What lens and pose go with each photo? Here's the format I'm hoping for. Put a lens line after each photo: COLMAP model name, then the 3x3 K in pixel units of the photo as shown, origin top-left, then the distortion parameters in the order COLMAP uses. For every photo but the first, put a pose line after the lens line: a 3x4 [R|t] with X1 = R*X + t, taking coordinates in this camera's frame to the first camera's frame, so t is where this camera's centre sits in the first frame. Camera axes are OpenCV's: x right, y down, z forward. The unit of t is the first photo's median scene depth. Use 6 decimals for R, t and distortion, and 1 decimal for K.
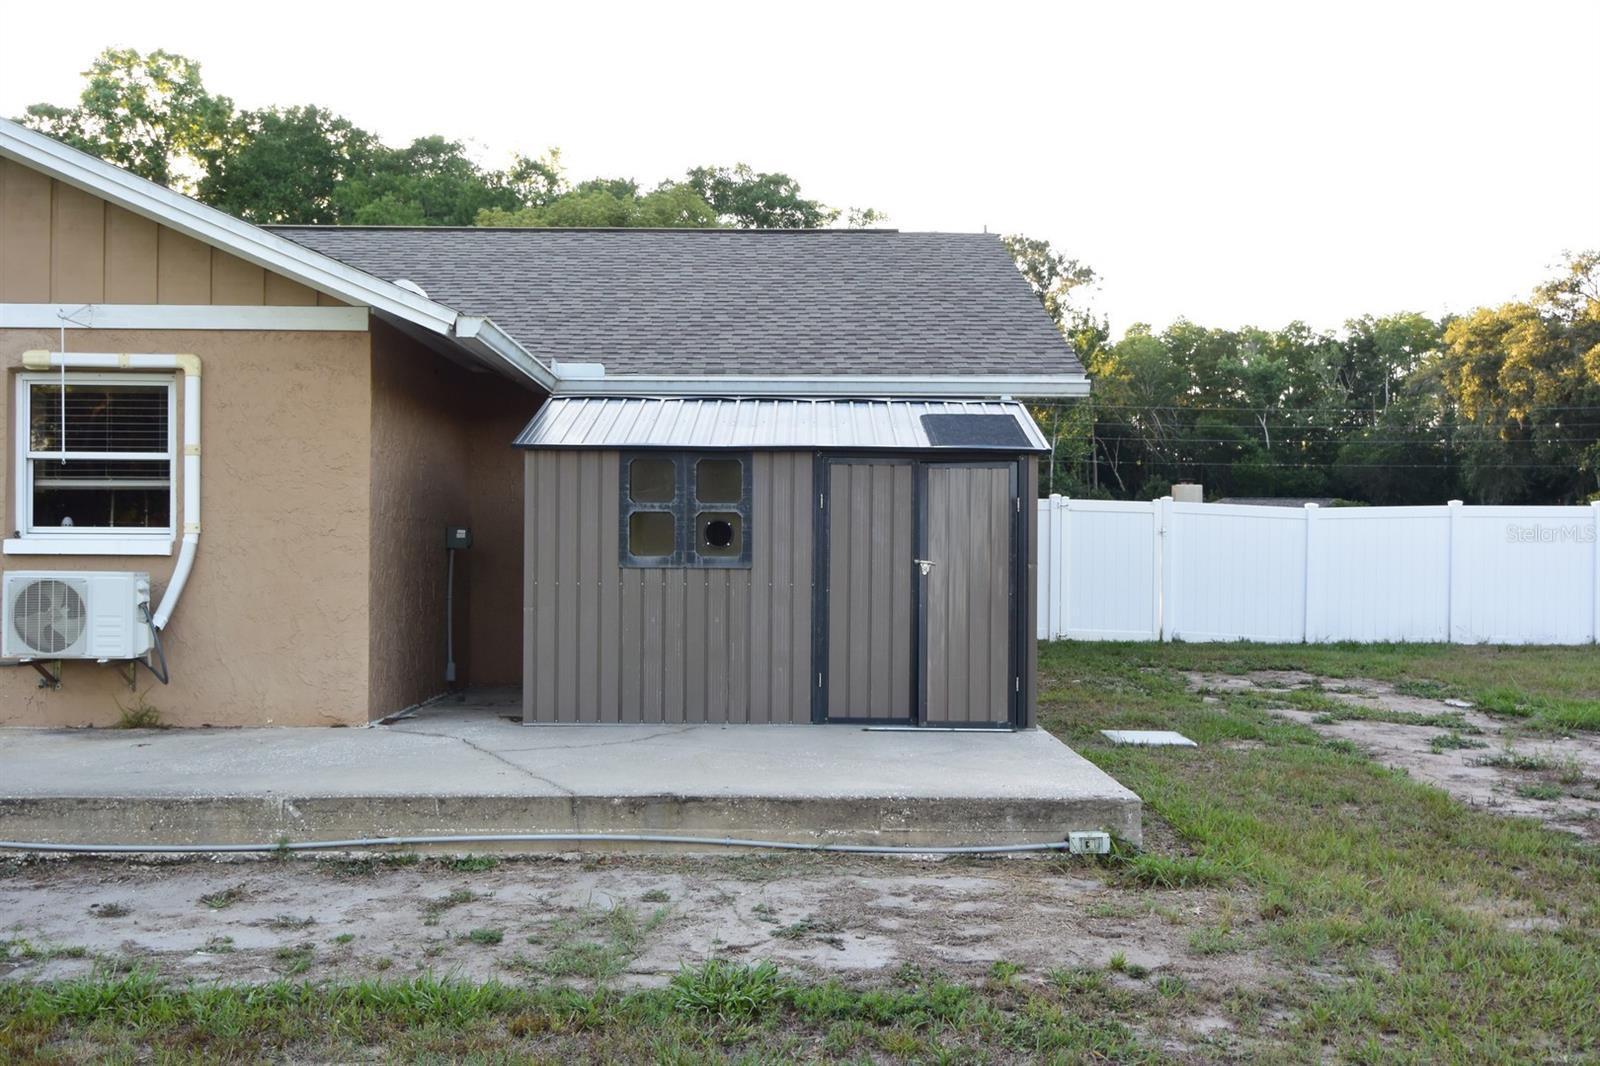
lens RADIAL K [[1528.6, 0, 800.0], [0, 1528.6, 533.0], [0, 0, 1]] dist [-0.009881, -0.009881]
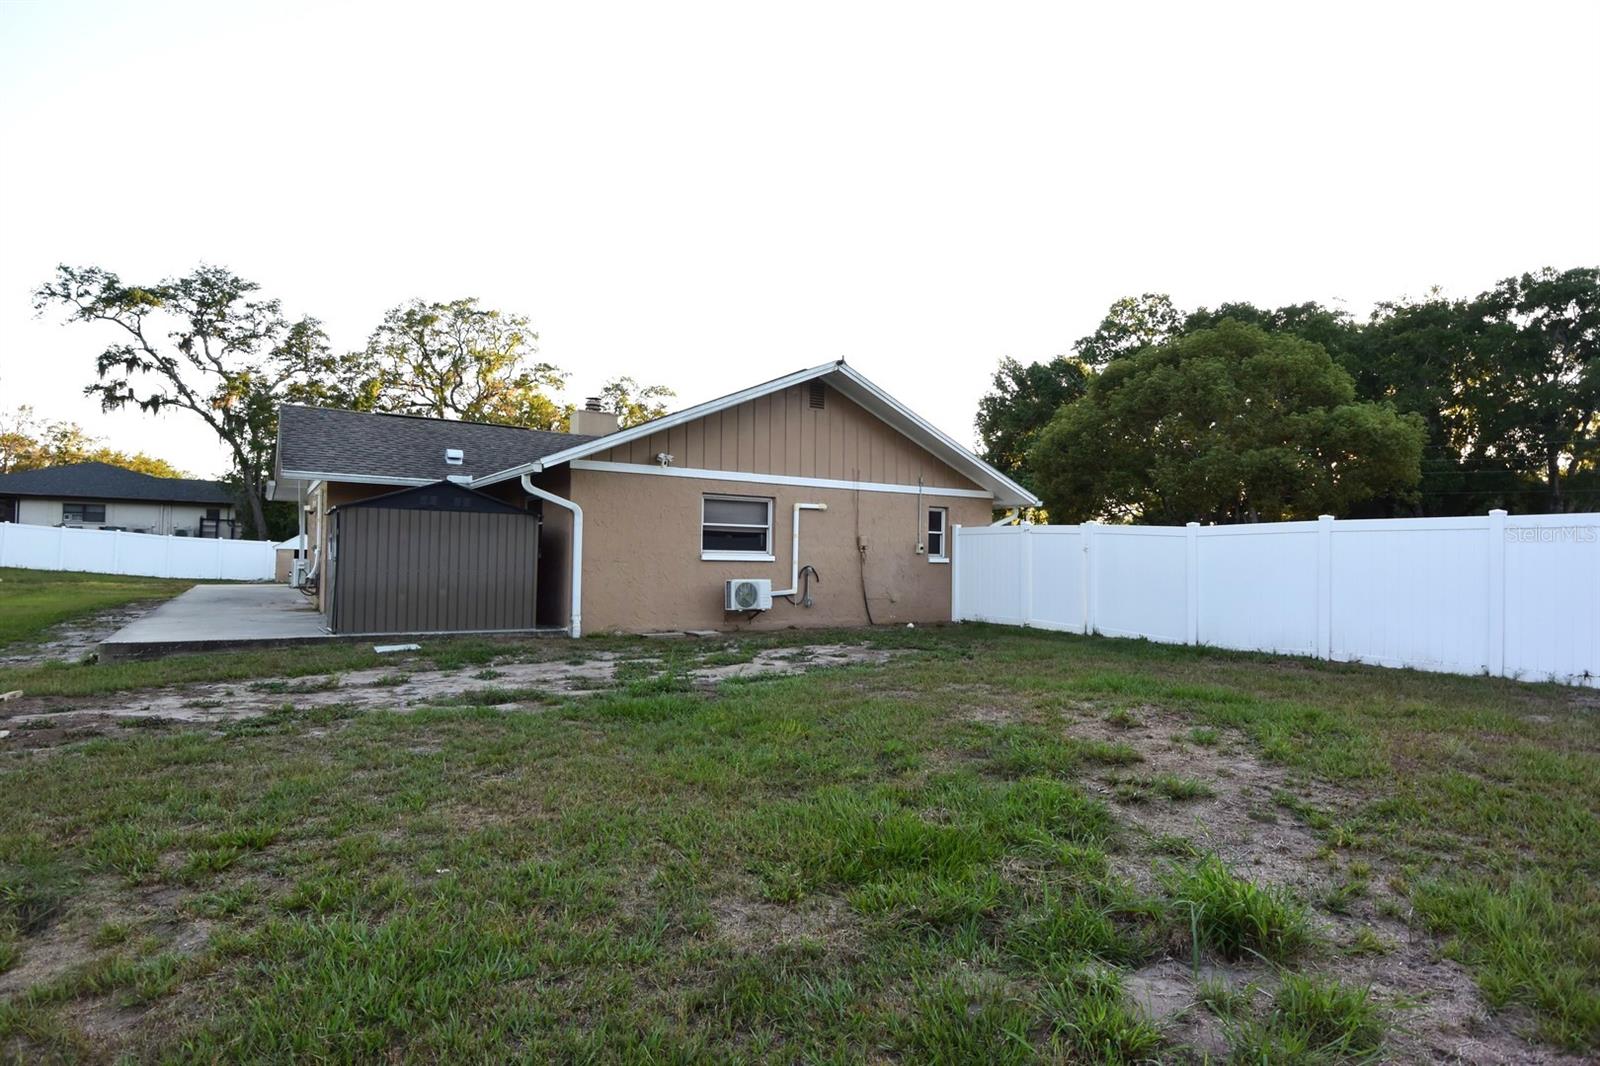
lens RADIAL K [[835.8, 0, 815.4], [0, 835.8, 535.6], [0, 0, 1]] dist [-0.000387, -0.027836]
pose [[0.544983, -0.018760, -0.838238, 1.139370], [-0.004056, 0.999679, -0.025010, 0.011049], [0.838438, 0.017030, 0.544731, 0.684099]]
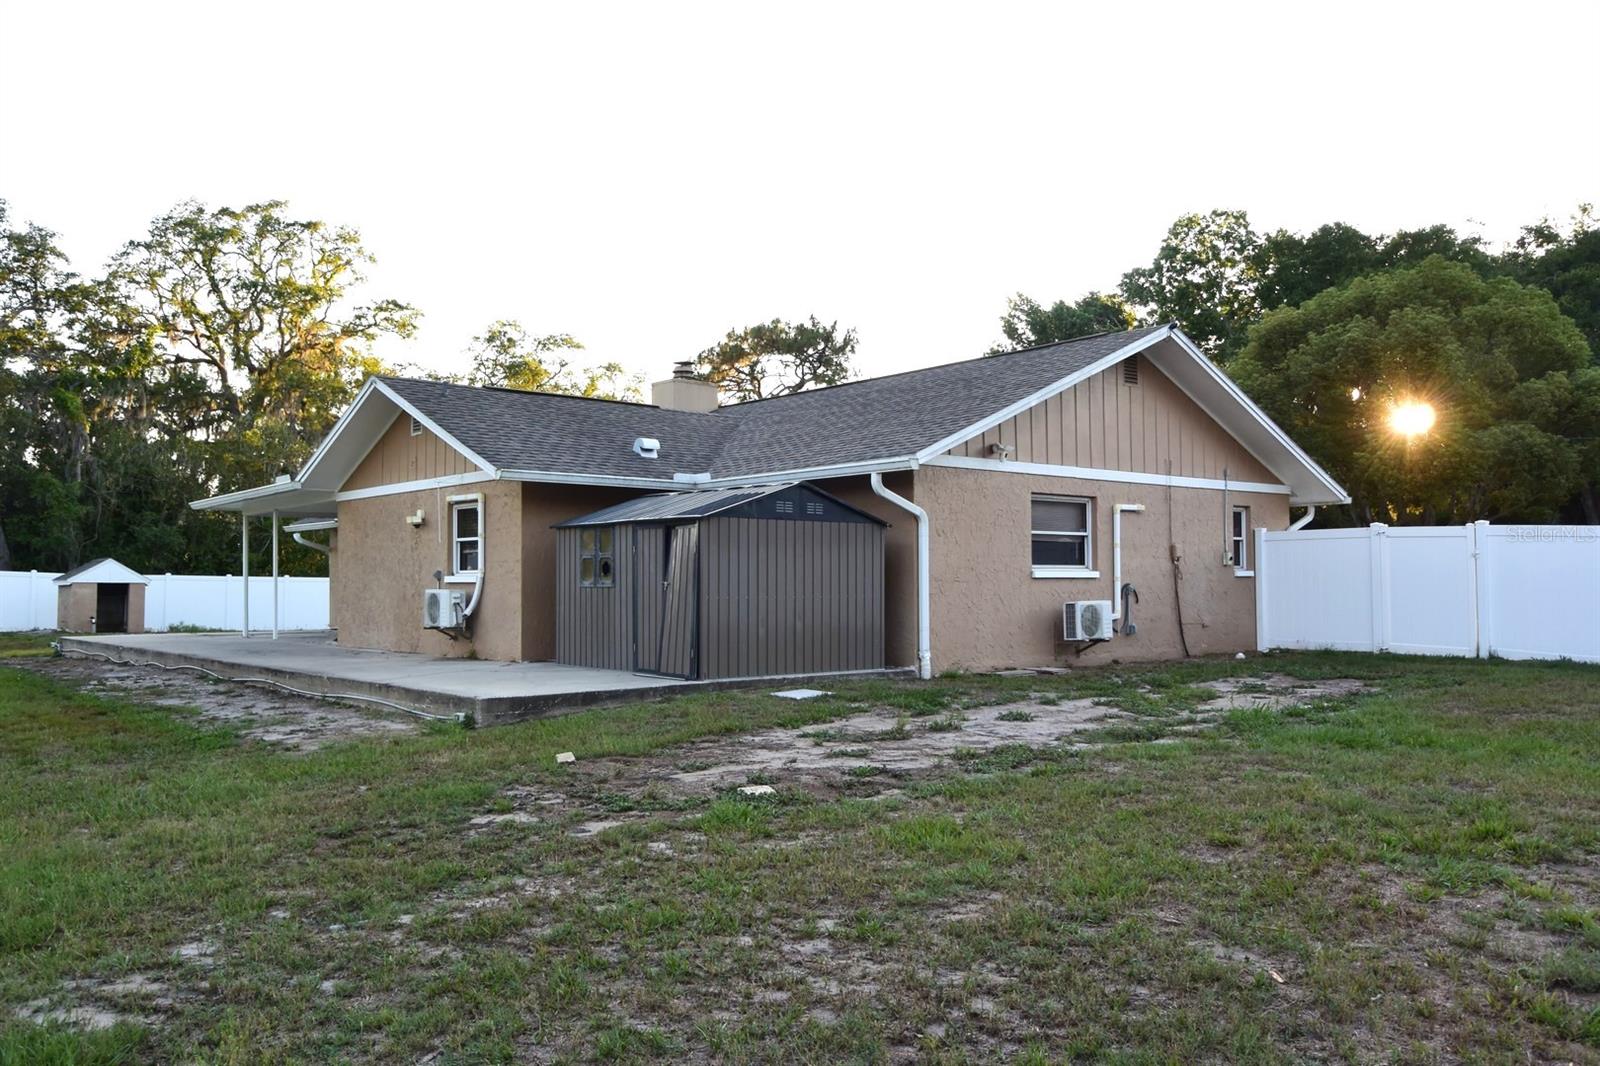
lens RADIAL K [[1235.8, 0, 821.4], [0, 1235.8, 536.3], [0, 0, 1]] dist [0.000978, -0.001839]
pose [[0.649902, -0.037360, -0.759099, 0.963560], [0.017520, 0.999262, -0.034180, 0.013268], [0.759816, 0.008914, 0.650077, 0.149043]]
